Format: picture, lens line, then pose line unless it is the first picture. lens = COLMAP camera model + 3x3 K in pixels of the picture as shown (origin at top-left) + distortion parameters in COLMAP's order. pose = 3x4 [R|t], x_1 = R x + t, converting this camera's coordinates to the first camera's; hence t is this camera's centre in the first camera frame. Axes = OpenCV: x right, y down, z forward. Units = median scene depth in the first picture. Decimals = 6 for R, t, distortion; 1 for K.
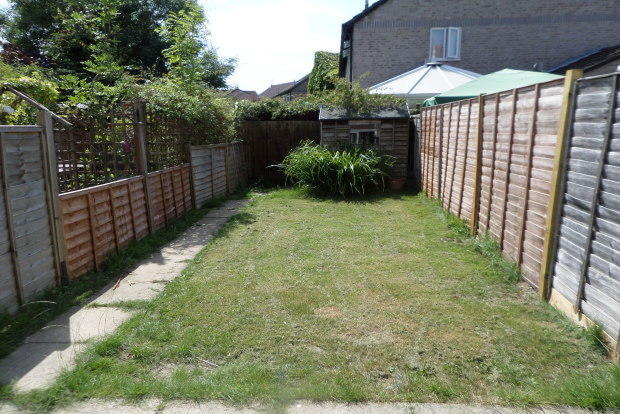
lens RADIAL K [[414.5, 0, 274.9], [0, 414.5, 205.5], [0, 0, 1]] dist [0.003254, 0.002441]
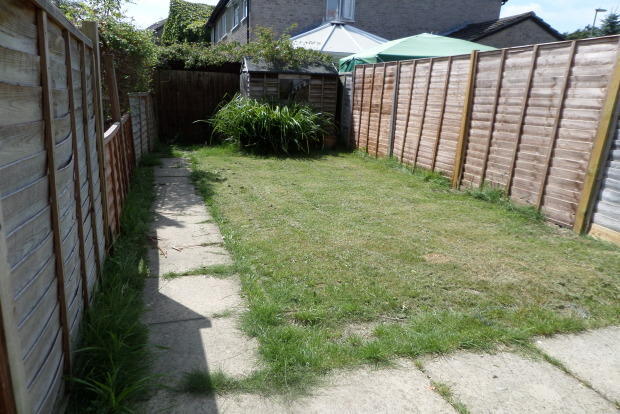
lens RADIAL K [[432.3, 0, 243.7], [0, 432.3, 209.2], [0, 0, 1]] dist [0.003184, 0.001451]
pose [[0.945184, -0.039224, 0.324174, -0.429670], [0.011300, 0.996094, 0.087577, 0.029668], [-0.326342, -0.079113, 0.941935, 0.125129]]
